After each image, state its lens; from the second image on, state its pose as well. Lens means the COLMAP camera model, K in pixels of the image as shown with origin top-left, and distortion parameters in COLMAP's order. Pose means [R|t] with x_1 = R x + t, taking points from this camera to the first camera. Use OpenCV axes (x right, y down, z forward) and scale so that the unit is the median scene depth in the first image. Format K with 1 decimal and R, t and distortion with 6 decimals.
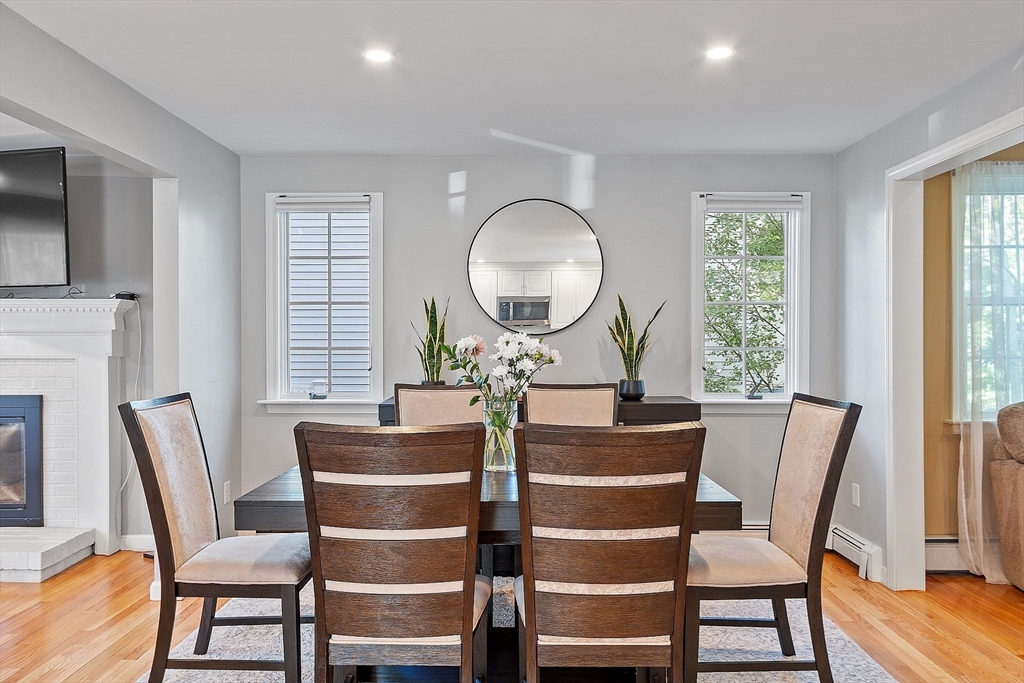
lens RADIAL K [[740.4, 0, 512.0], [0, 740.4, 341.5], [0, 0, 1]] dist [-0.003561, -0.000601]
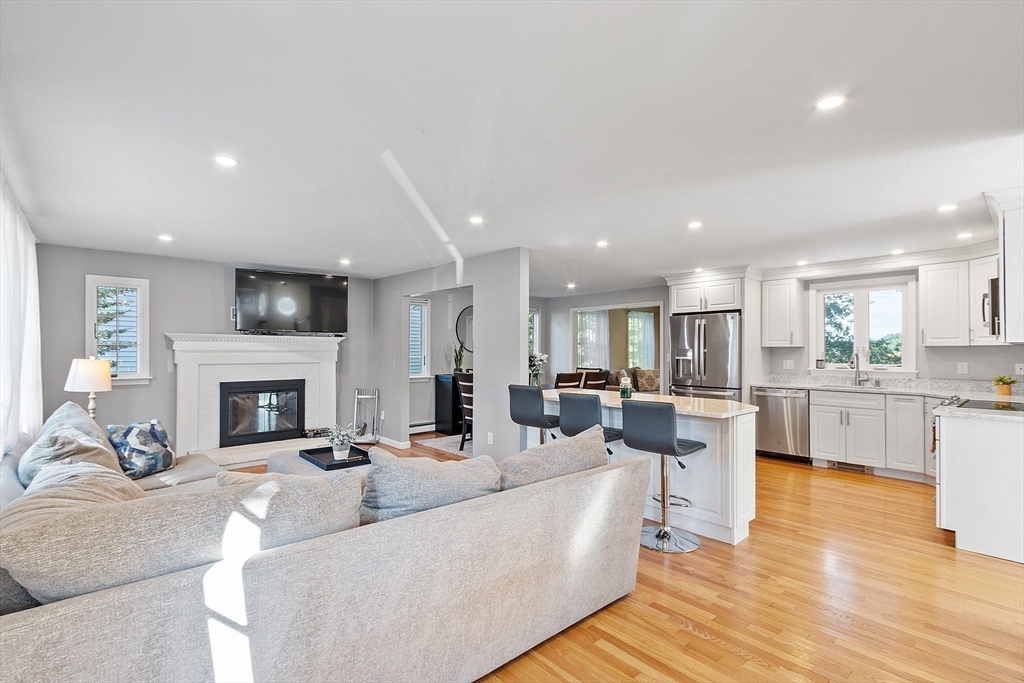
lens RADIAL K [[474.0, 0, 512.3], [0, 474.0, 345.7], [0, 0, 1]] dist [-0.001702, -0.000929]
pose [[0.736318, 0.011073, 0.676545, -1.243889], [-0.003033, 0.999910, -0.013064, -0.012040], [-0.676628, 0.007567, 0.736286, -0.522096]]
